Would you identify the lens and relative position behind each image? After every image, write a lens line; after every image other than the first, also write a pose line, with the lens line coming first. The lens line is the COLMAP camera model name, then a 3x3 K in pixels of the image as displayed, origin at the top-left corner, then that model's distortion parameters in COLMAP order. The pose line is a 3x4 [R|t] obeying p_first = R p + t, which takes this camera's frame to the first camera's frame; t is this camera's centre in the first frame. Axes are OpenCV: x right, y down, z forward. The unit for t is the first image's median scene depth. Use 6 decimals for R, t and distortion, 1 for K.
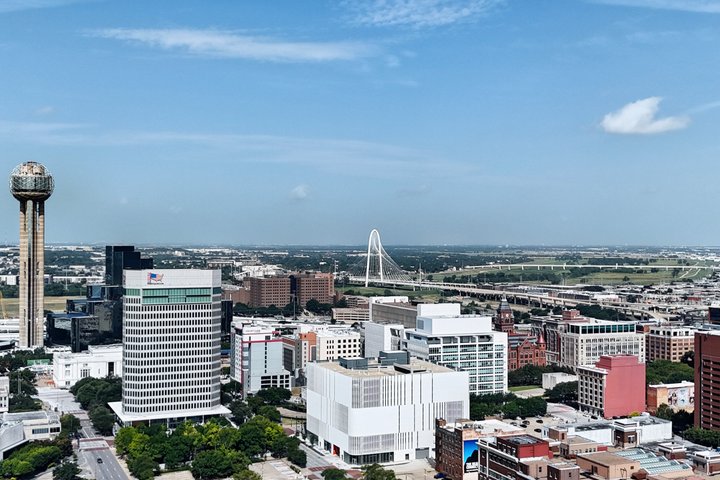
lens RADIAL K [[873.9, 0, 360.7], [0, 873.9, 241.7], [0, 0, 1]] dist [0.163051, -0.453135]
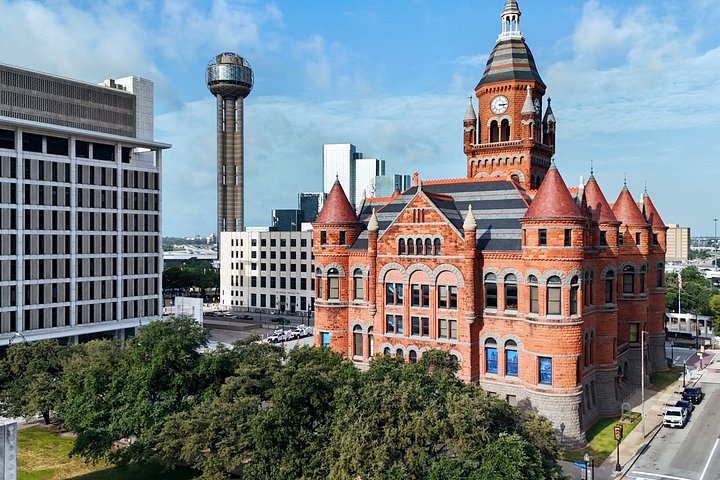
lens RADIAL K [[627.4, 0, 363.3], [0, 627.4, 241.3], [0, 0, 1]] dist [0.089976, -0.114673]
pose [[0.522976, -0.001294, -0.852346, 0.272185], [-0.000702, 0.999998, -0.001949, 0.114108], [0.852347, 0.001618, 0.522974, 0.884241]]
